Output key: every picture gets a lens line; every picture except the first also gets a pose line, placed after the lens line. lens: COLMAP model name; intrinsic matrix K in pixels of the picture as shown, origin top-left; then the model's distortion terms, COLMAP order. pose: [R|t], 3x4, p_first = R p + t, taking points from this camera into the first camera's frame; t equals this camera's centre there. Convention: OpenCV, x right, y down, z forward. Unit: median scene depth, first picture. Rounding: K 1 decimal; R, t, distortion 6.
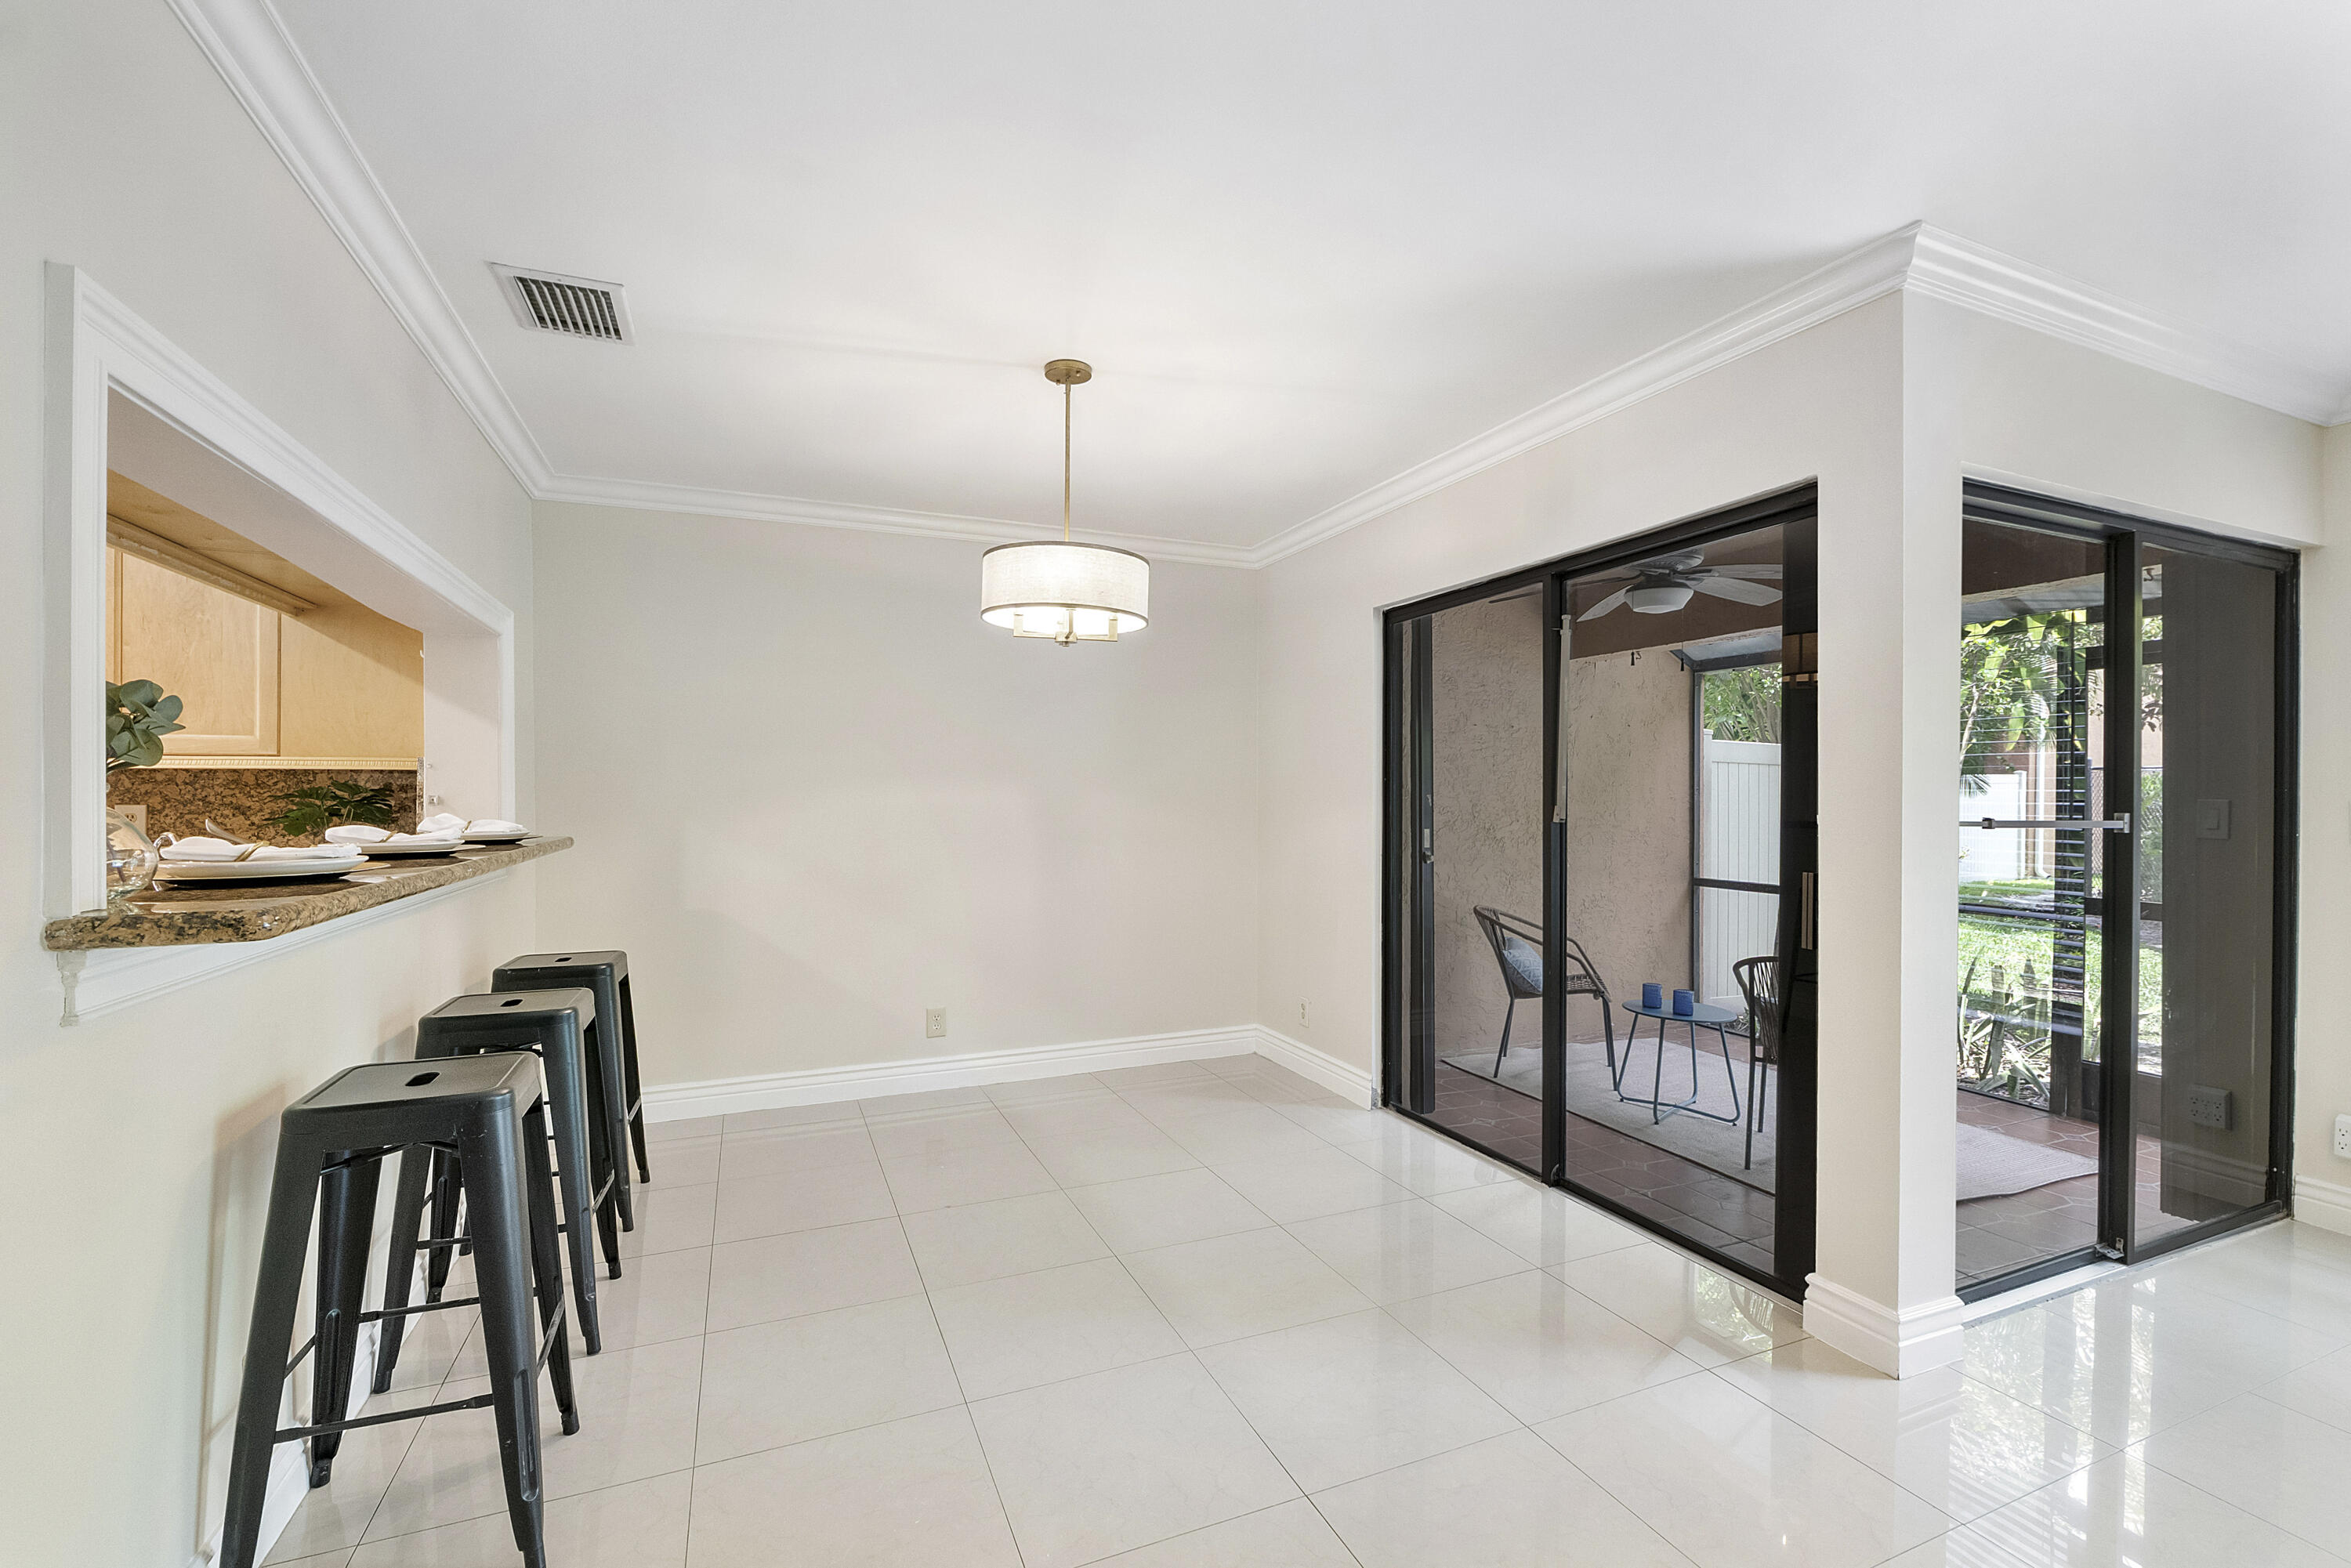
lens RADIAL K [[997.4, 0, 1178.6], [0, 997.4, 793.6], [0, 0, 1]] dist [-0.007376, -0.000754]
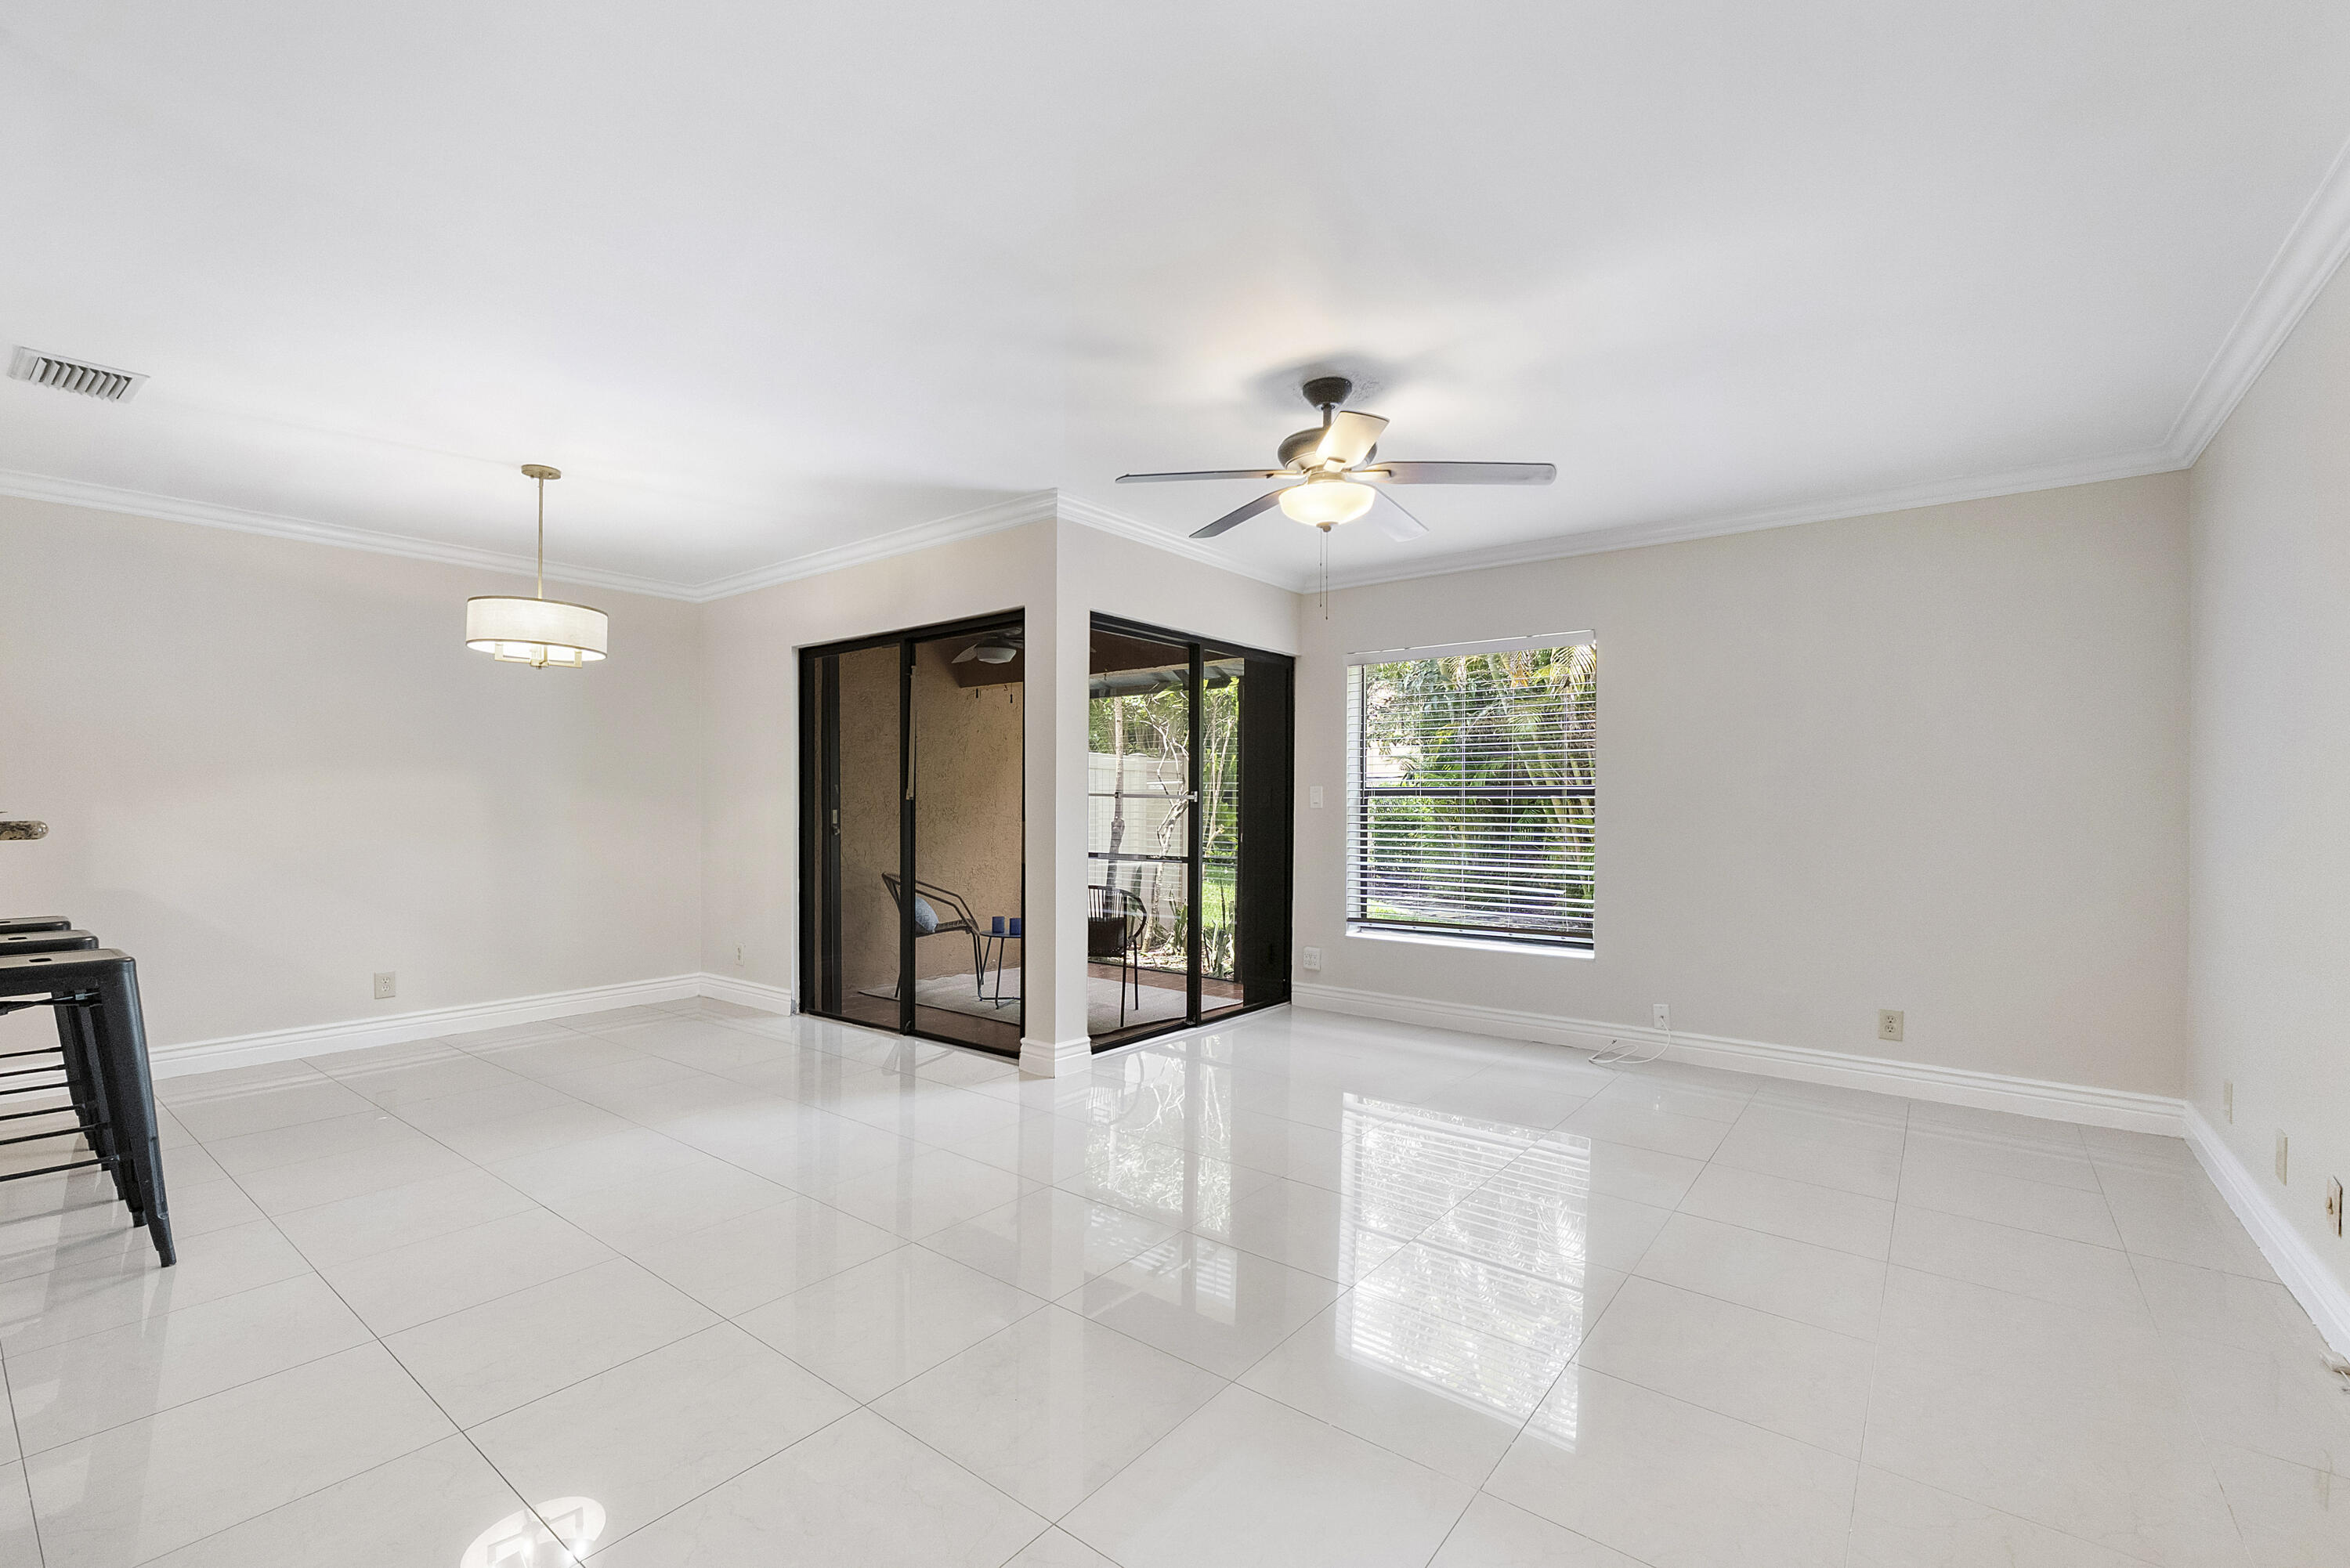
lens RADIAL K [[997.0, 0, 1170.6], [0, 997.0, 802.4], [0, 0, 1]] dist [-0.007376, -0.000754]
pose [[0.874918, -0.001869, 0.484268, -0.012481], [0.001945, 0.999998, 0.000345, 0.033148], [-0.484268, 0.000640, 0.874920, -0.538101]]
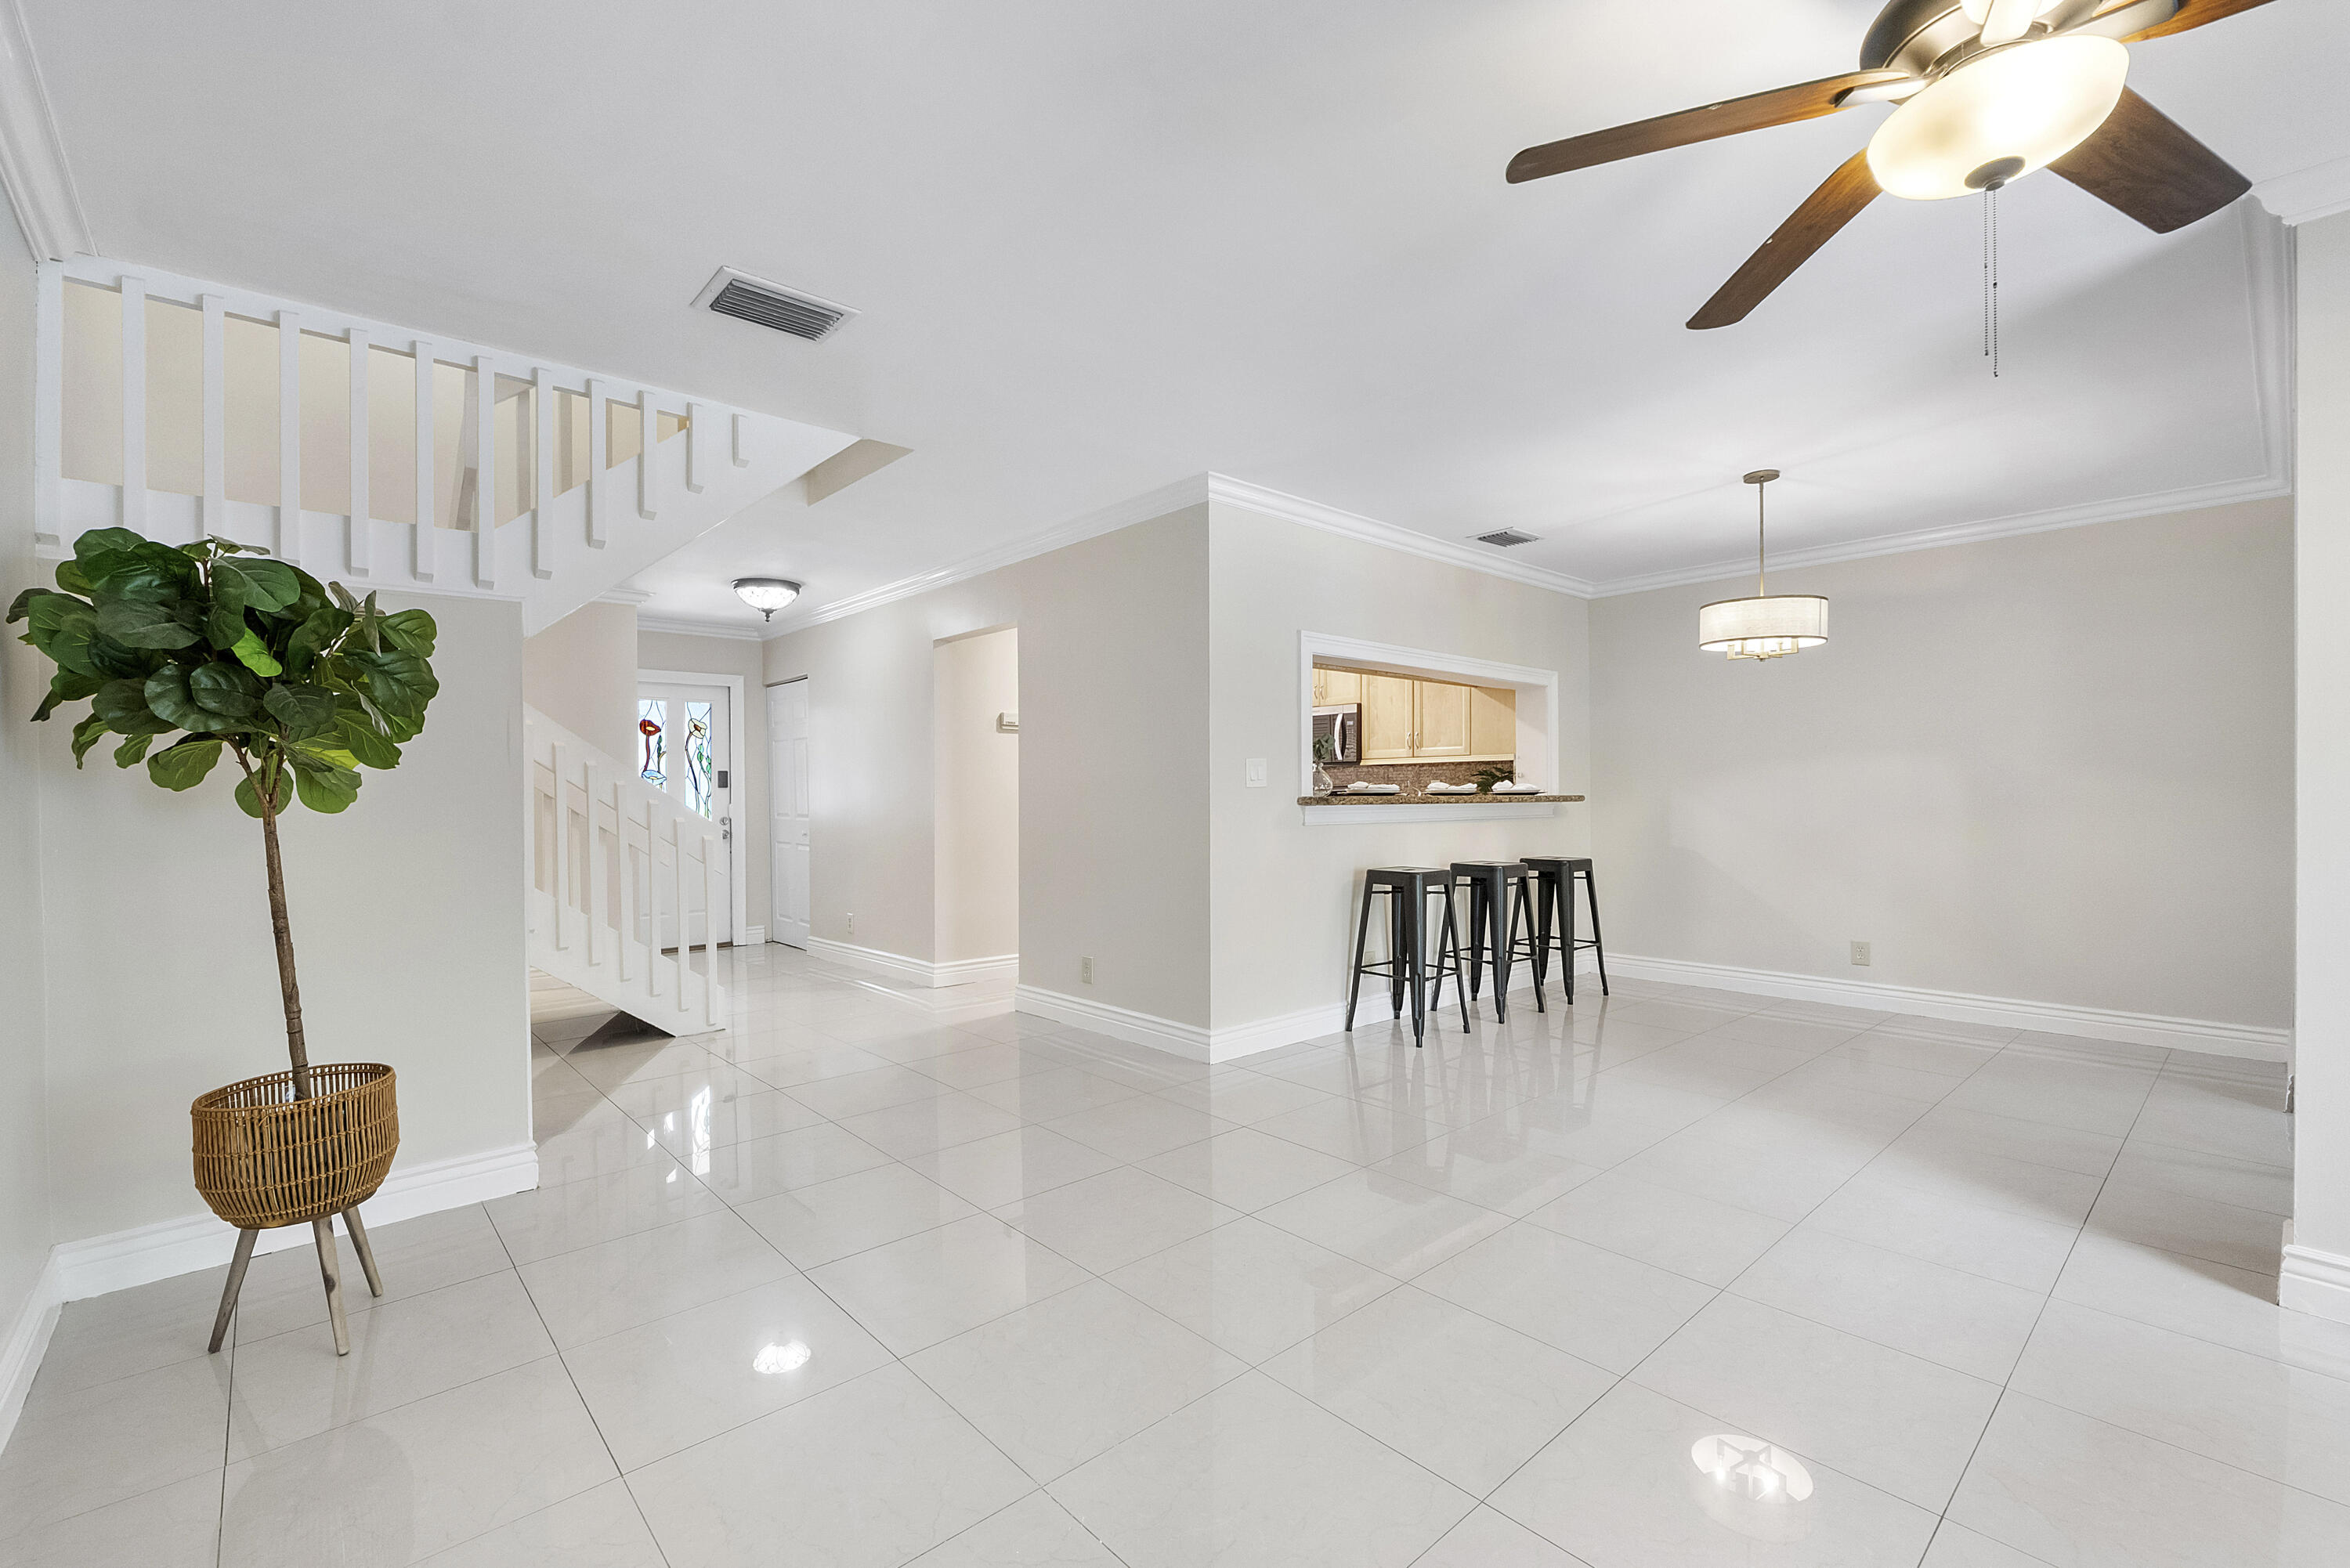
lens RADIAL K [[997.0, 0, 1184.3], [0, 997.0, 798.5], [0, 0, 1]] dist [-0.007376, -0.000754]
pose [[0.325844, 0.005108, -0.945410, 0.856848], [0.002924, 0.999975, 0.006411, 0.037096], [0.945419, -0.004853, 0.325821, -0.252264]]
